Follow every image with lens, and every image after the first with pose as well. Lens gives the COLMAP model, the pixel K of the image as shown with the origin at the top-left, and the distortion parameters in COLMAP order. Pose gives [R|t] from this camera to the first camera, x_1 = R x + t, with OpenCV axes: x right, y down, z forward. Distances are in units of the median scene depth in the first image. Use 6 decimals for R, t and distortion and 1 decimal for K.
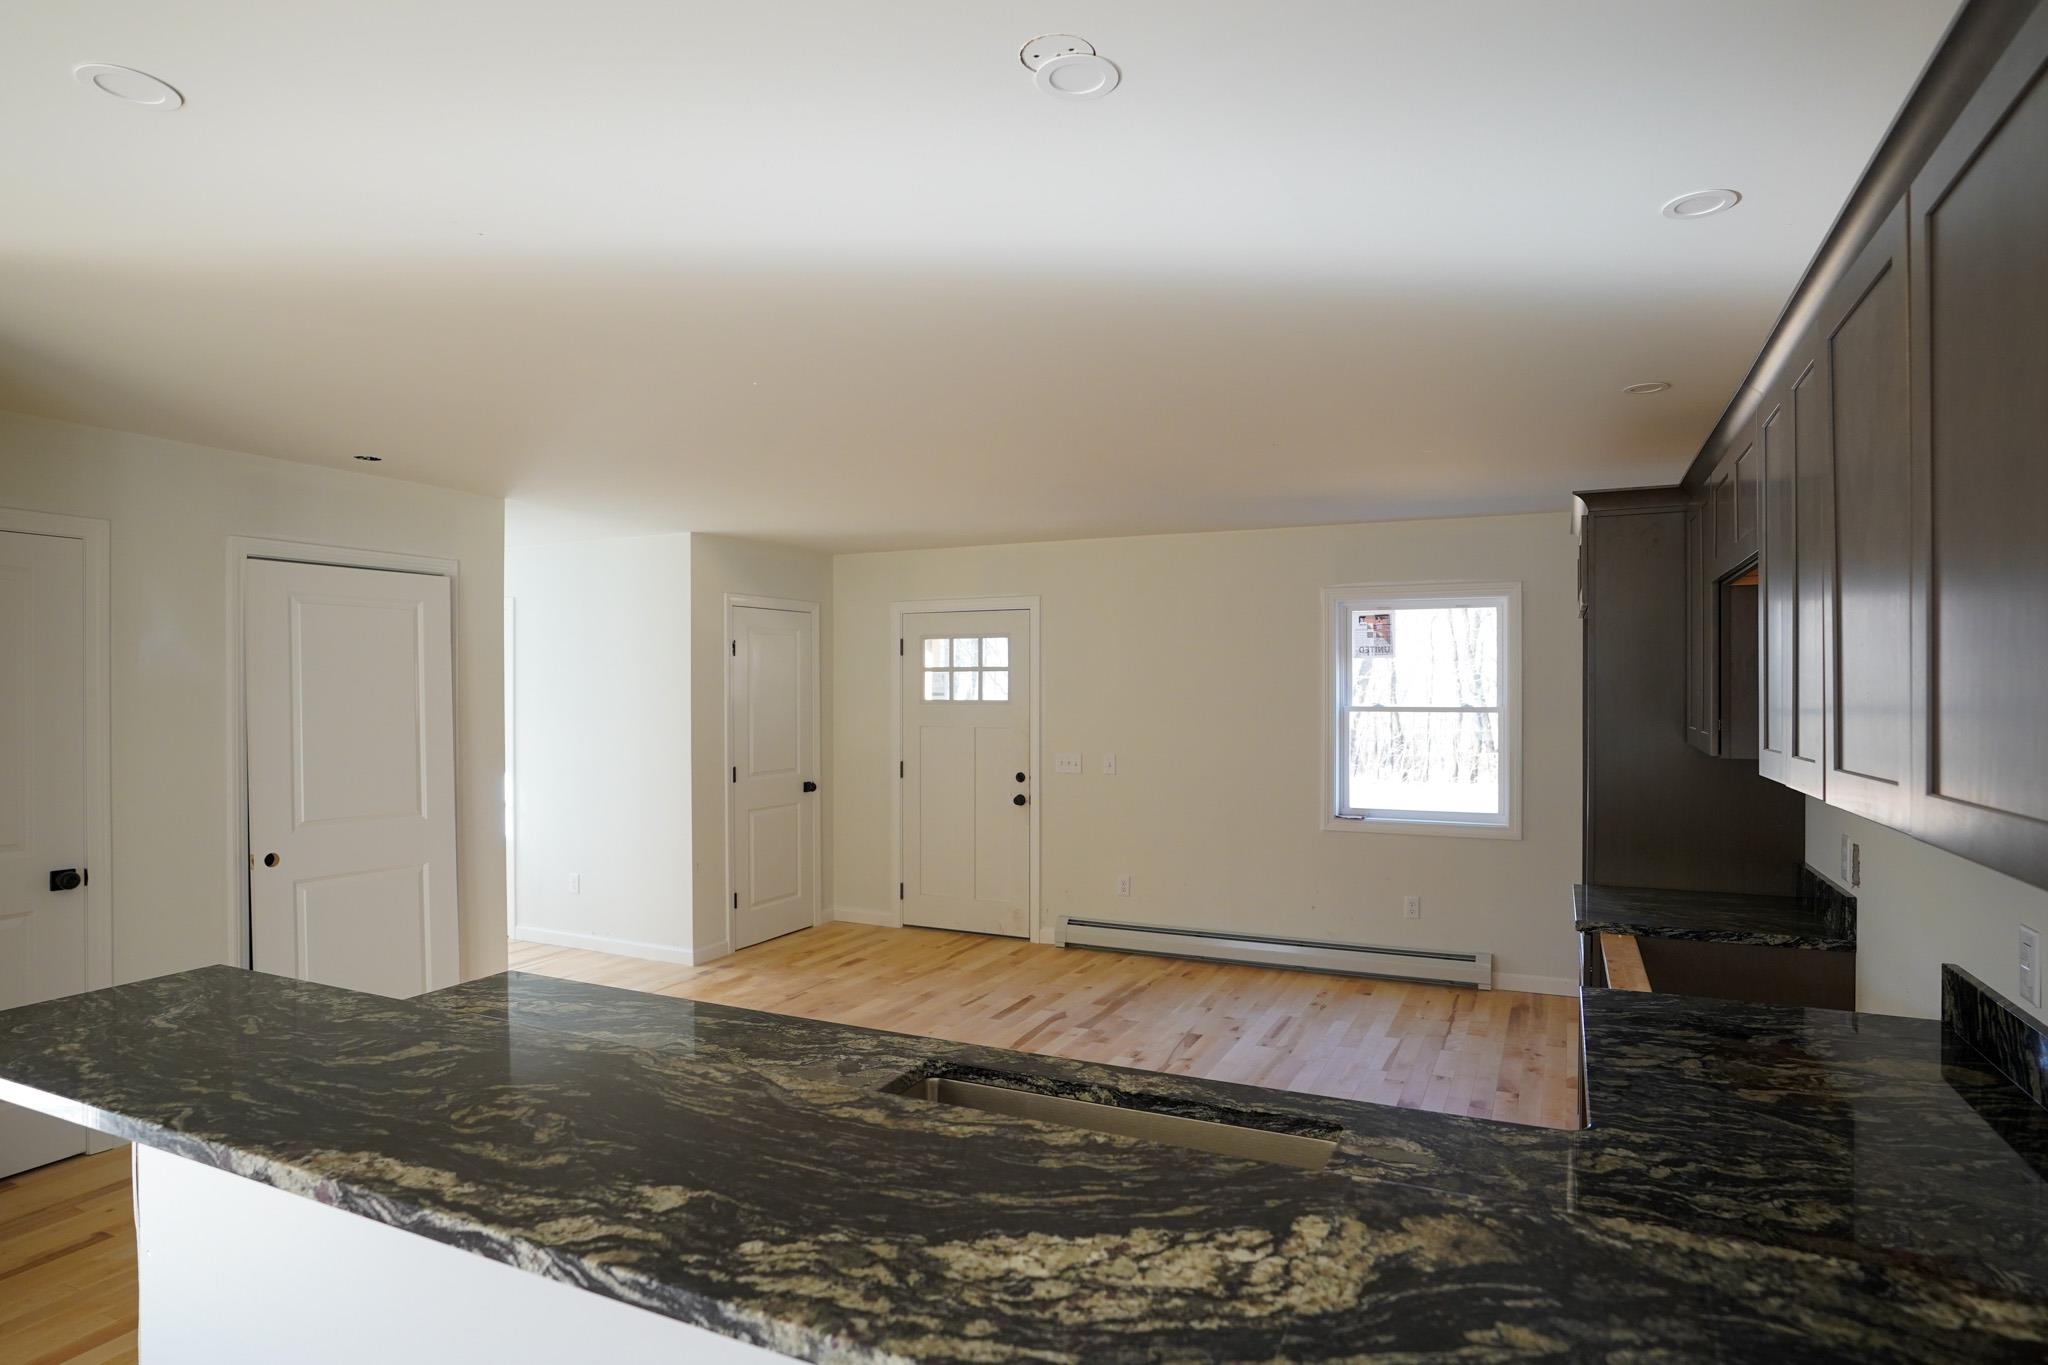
lens RADIAL K [[1114.9, 0, 1024.0], [0, 1114.9, 682.5], [0, 0, 1]] dist [-0.042616, 0.000229]
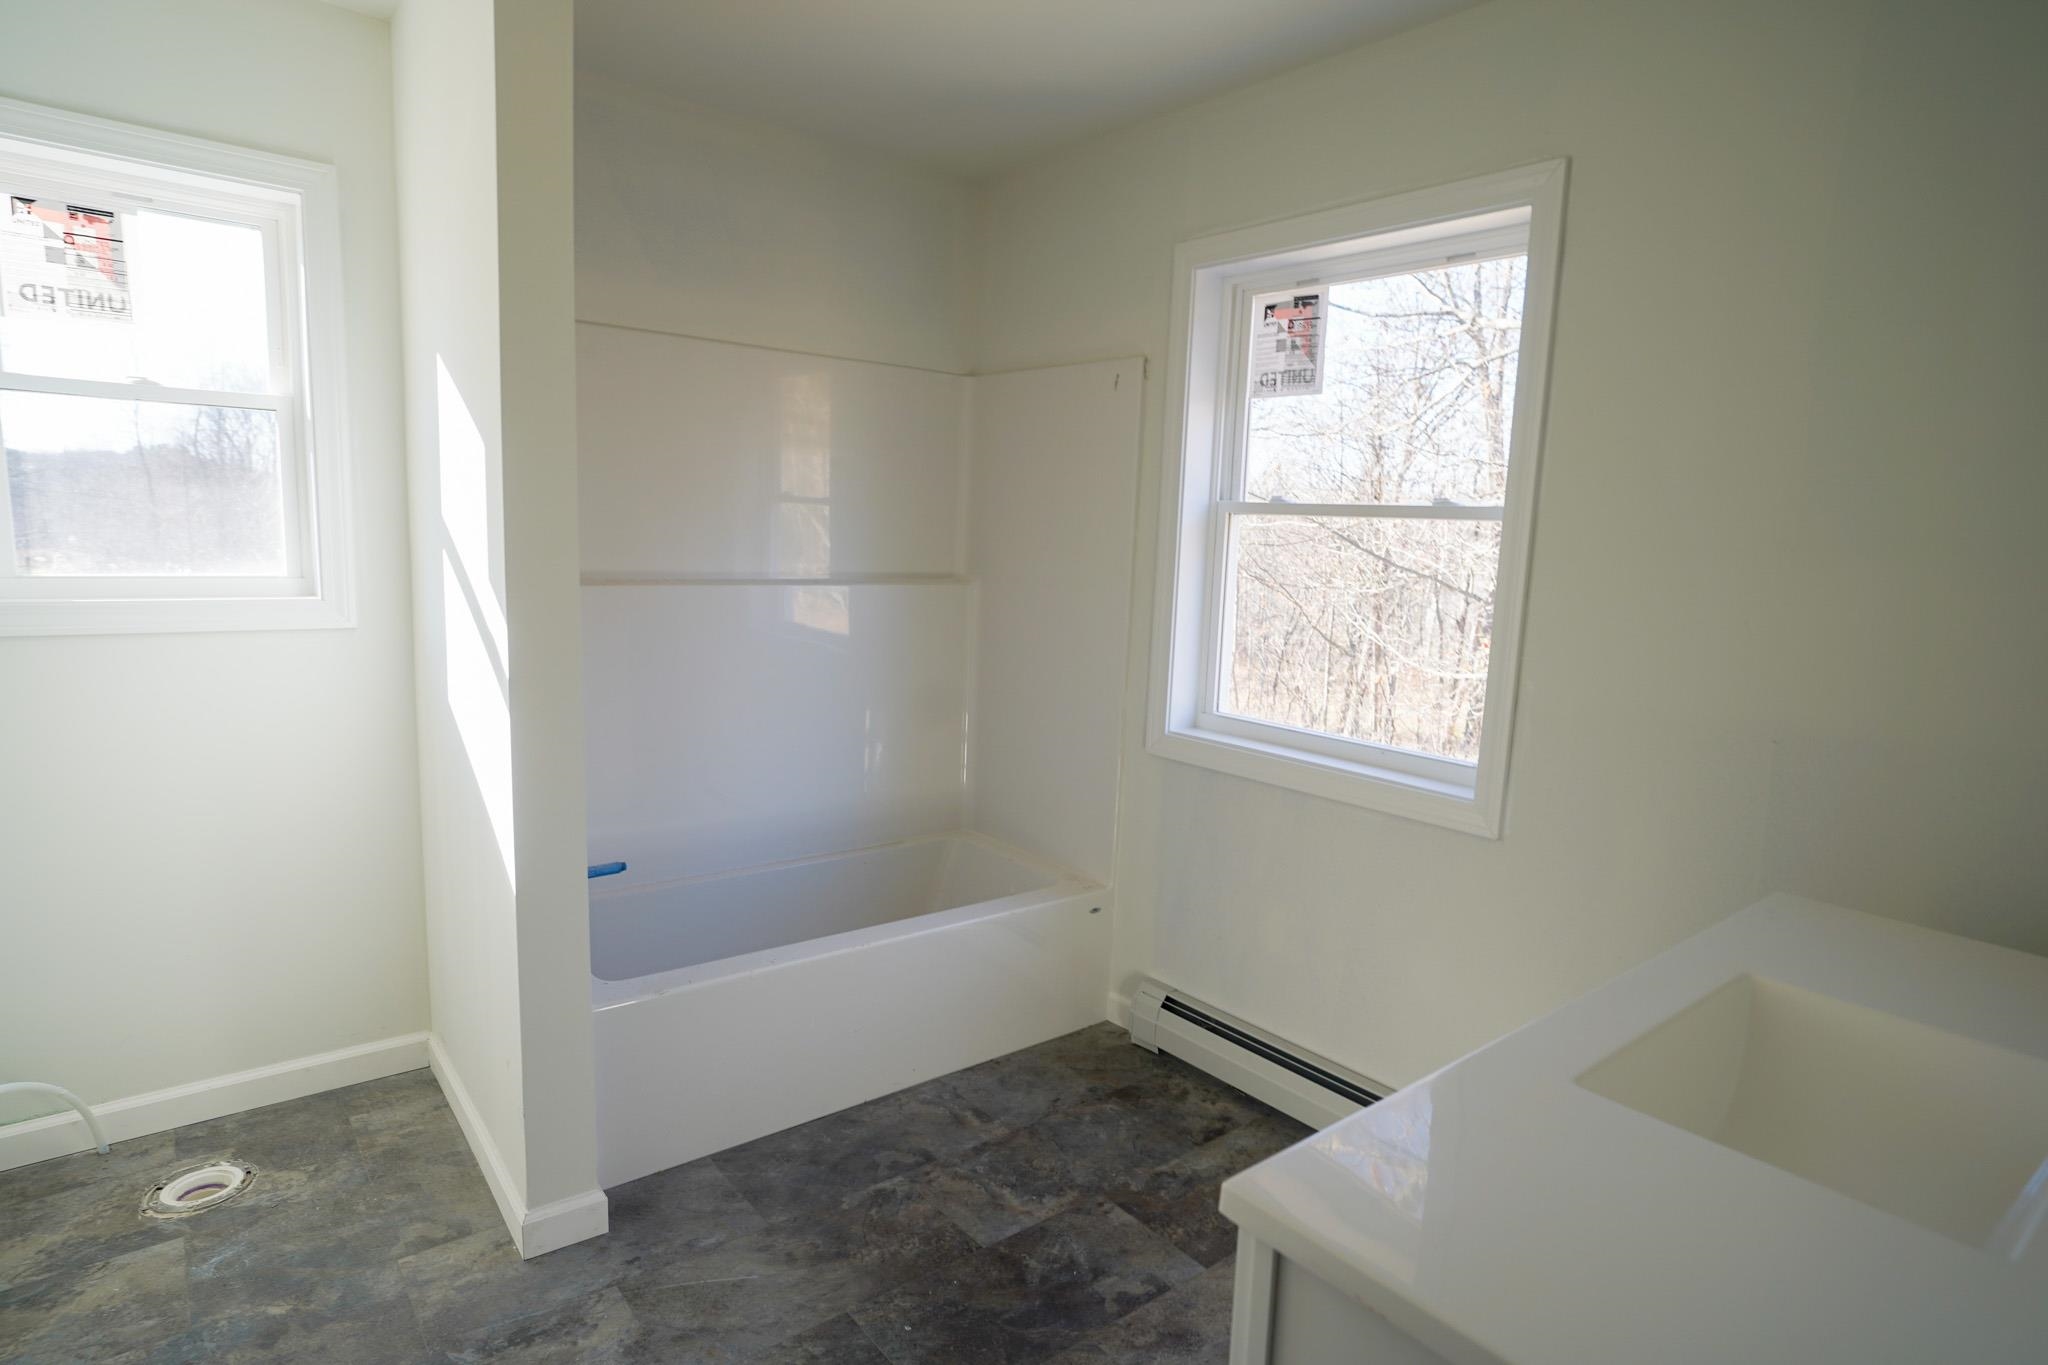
lens RADIAL K [[1137.5, 0, 1024.0], [0, 1137.5, 682.5], [0, 0, 1]] dist [-0.003439, -0.000587]
pose [[0.904609, 0.091101, -0.416393, 0.426566], [-0.033365, 0.989030, 0.143900, 0.030849], [0.424934, -0.116280, 0.897725, 0.522237]]
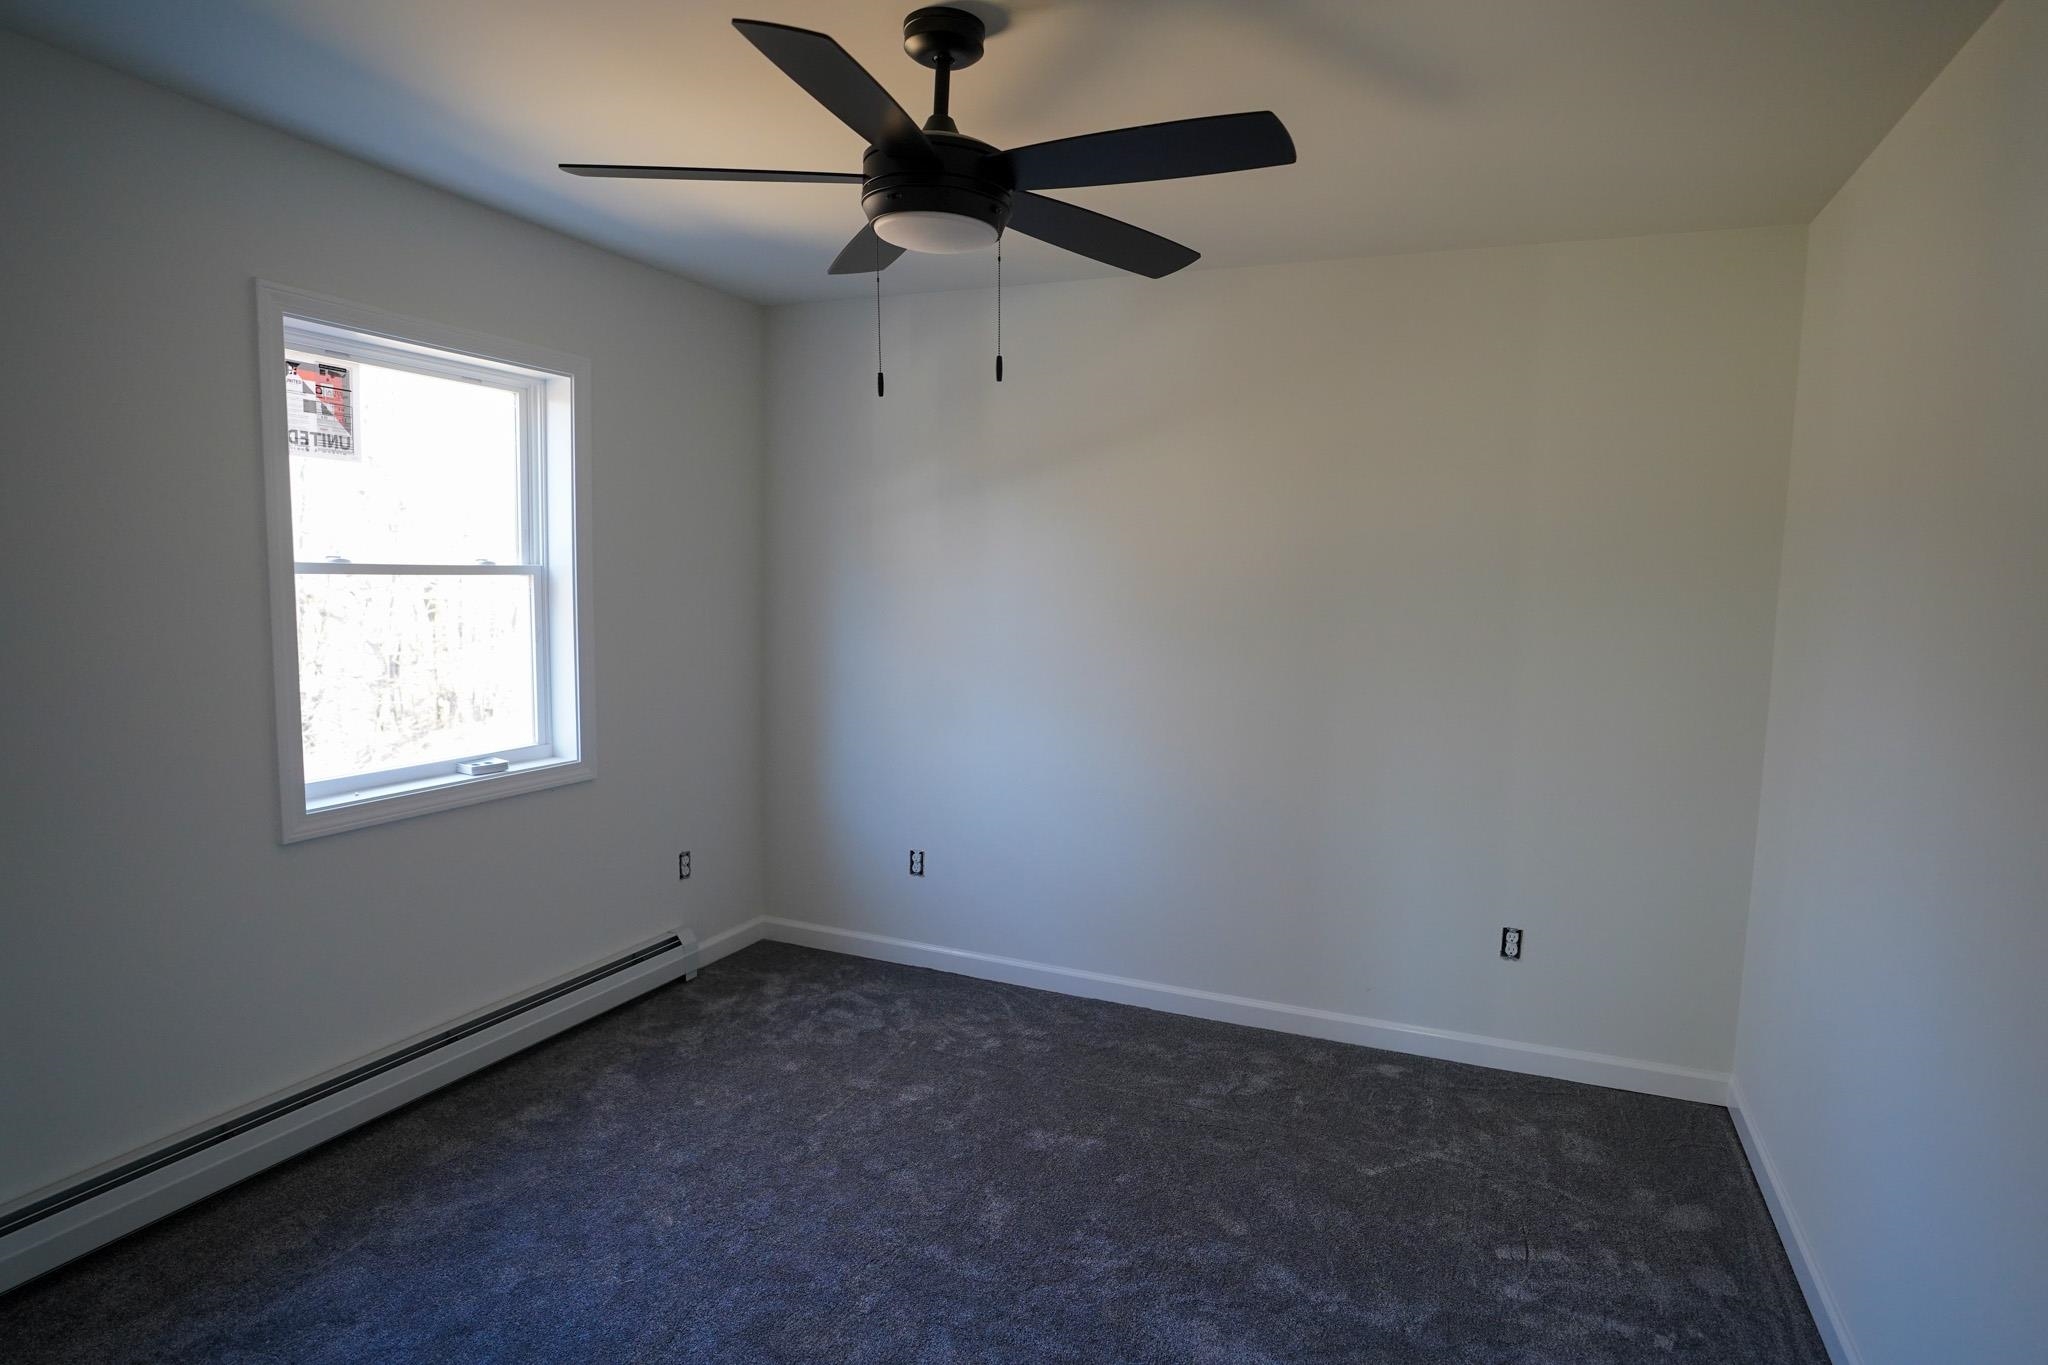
lens RADIAL K [[1137.5, 0, 1024.0], [0, 1137.5, 682.5], [0, 0, 1]] dist [-0.003439, -0.000587]
pose [[-0.019495, -0.101757, 0.994618, -0.176528], [-0.038193, 0.994157, 0.100961, 0.012428], [-0.999080, -0.036019, -0.023268, 0.714749]]
